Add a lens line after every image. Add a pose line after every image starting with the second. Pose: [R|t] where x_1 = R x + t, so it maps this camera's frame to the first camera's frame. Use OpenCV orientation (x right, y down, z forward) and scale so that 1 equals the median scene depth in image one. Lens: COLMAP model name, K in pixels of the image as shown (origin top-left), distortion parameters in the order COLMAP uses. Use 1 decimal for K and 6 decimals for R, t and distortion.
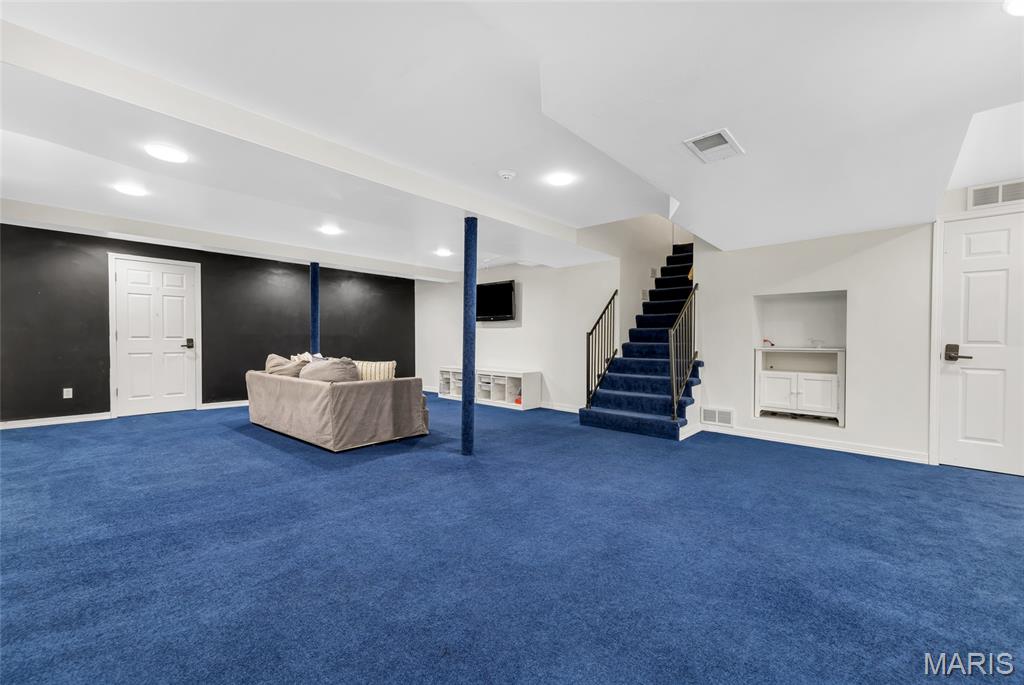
lens RADIAL K [[413.1, 0, 518.5], [0, 413.1, 343.6], [0, 0, 1]] dist [-0.000174, 0.000100]
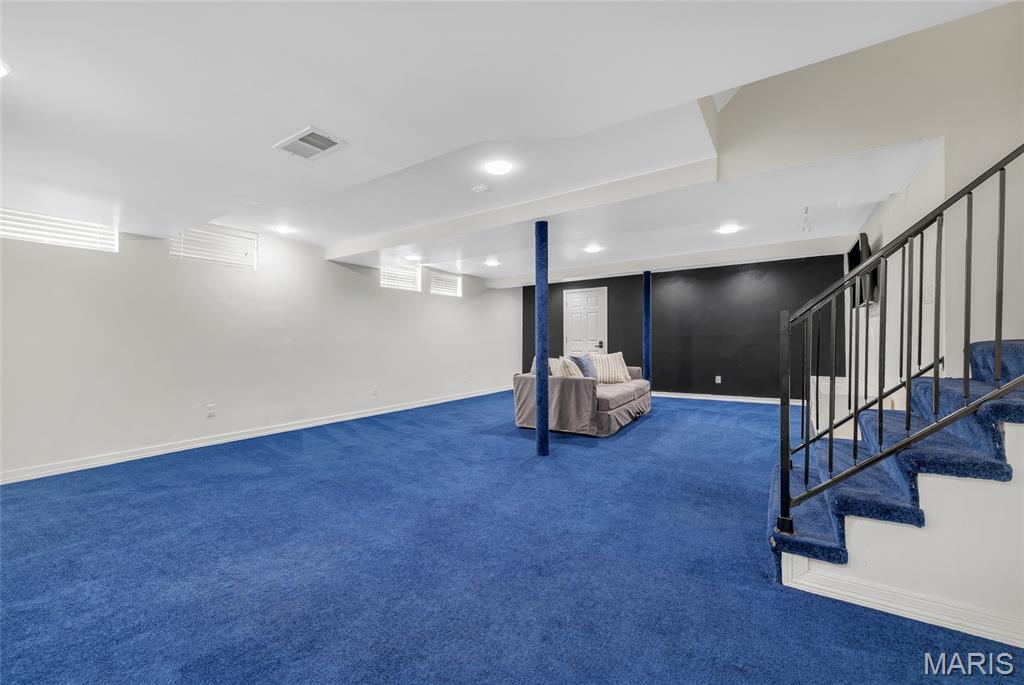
lens RADIAL K [[413.1, 0, 518.5], [0, 413.1, 343.6], [0, 0, 1]] dist [-0.000174, 0.000100]
pose [[0.157885, -0.005101, -0.987444, 0.675499], [0.010283, 0.999941, -0.003522, -0.002639], [0.987404, -0.009598, 0.157928, 0.595015]]
